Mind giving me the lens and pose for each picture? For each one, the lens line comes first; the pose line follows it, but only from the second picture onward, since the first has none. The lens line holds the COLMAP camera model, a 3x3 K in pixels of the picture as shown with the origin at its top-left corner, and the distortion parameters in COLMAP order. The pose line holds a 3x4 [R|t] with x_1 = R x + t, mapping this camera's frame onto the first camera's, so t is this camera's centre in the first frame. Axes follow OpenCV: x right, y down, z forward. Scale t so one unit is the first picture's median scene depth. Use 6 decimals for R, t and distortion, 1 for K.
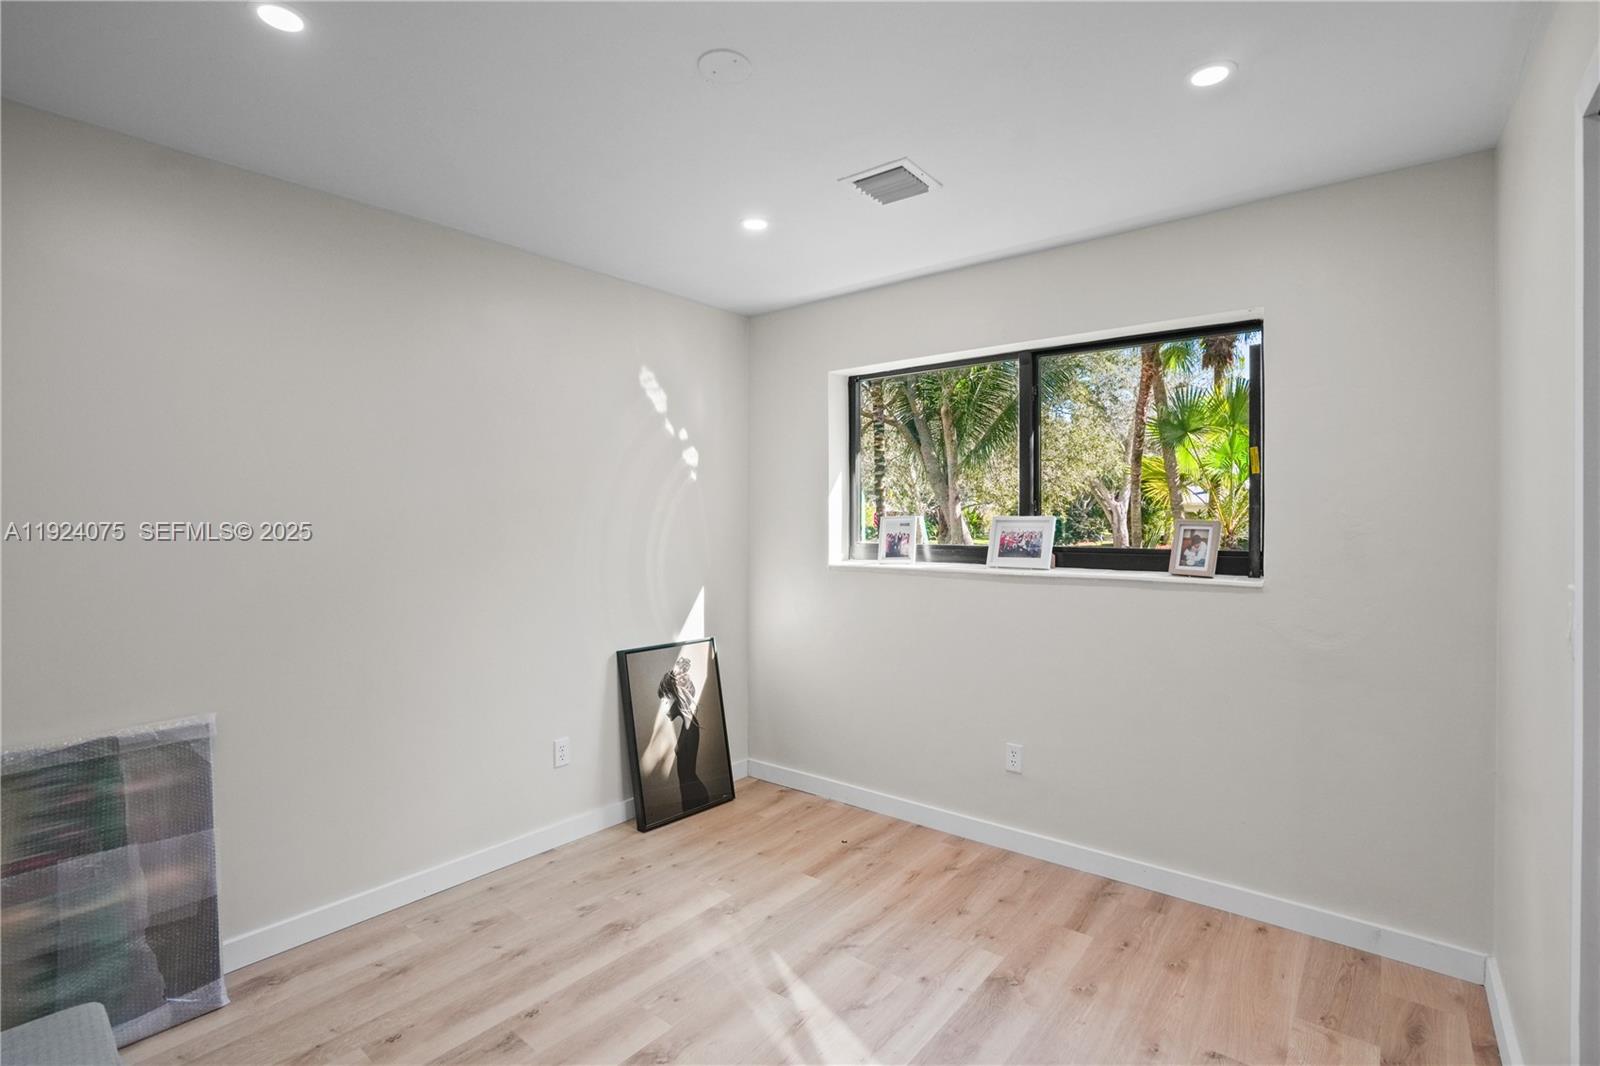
lens RADIAL K [[746.6, 0, 830.7], [0, 746.6, 514.8], [0, 0, 1]] dist [-0.060432, 0.021240]
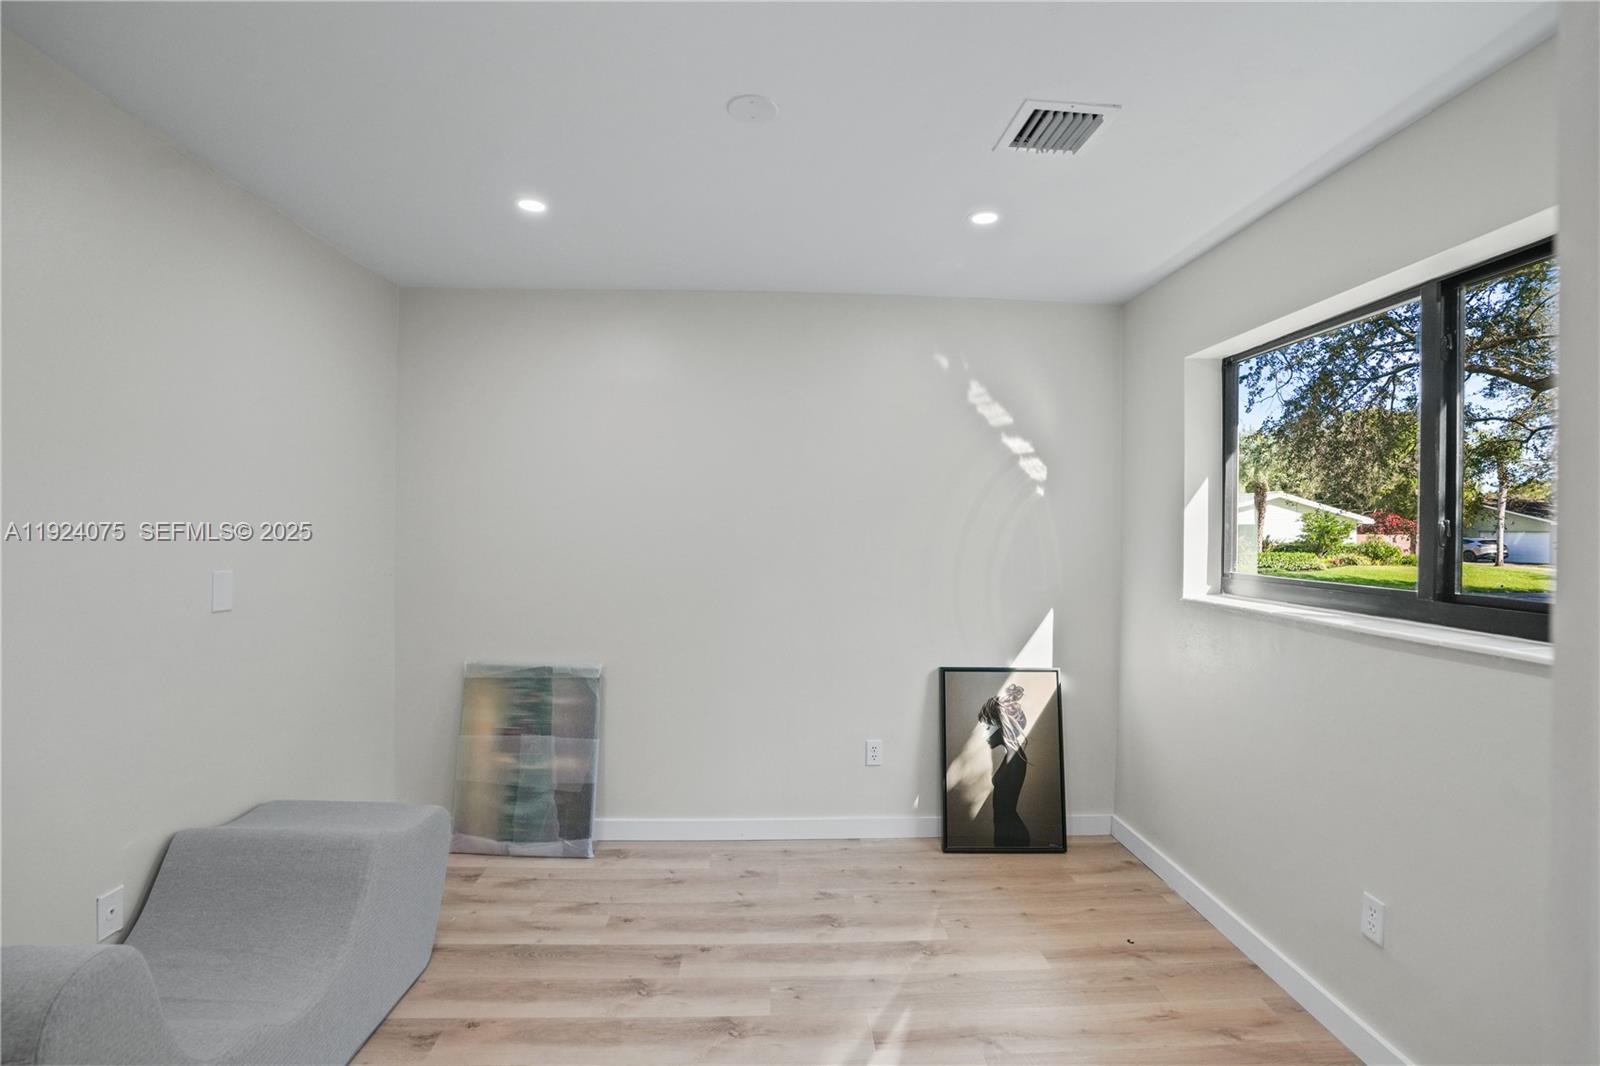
lens RADIAL K [[746.6, 0, 787.3], [0, 746.6, 520.1], [0, 0, 1]] dist [-0.060432, 0.021240]
pose [[0.654401, 0.002689, -0.756143, 0.408352], [-0.010424, 0.999931, -0.005466, -0.010622], [0.756076, 0.011459, 0.654384, 0.210206]]
